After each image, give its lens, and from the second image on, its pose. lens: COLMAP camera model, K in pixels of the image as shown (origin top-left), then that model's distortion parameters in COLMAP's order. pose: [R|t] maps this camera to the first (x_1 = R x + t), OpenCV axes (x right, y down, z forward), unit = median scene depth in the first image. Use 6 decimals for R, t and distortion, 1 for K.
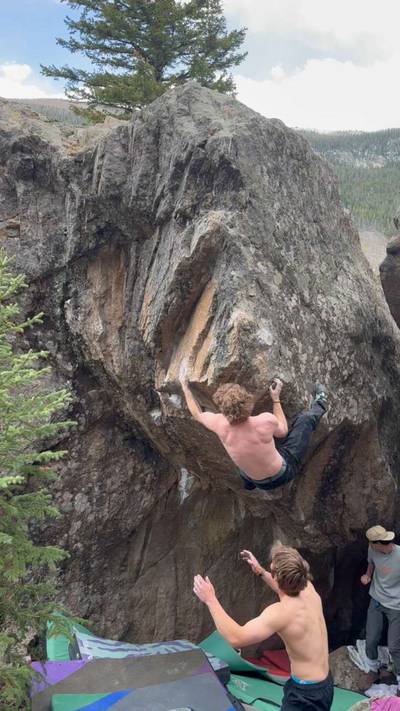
lens RADIAL K [[485.7, 0, 181.6], [0, 485.7, 356.9], [0, 0, 1]] dist [0.066022, -0.104313]
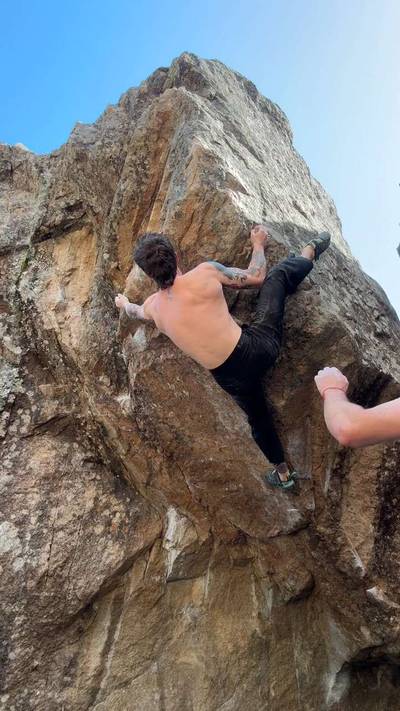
lens RADIAL K [[485.7, 0, 181.6], [0, 485.7, 356.9], [0, 0, 1]] dist [0.066022, -0.104313]
pose [[0.995135, -0.057119, -0.080270, 0.093468], [0.011872, 0.878362, -0.477848, 0.401137], [0.097800, 0.474570, 0.874767, 0.333988]]
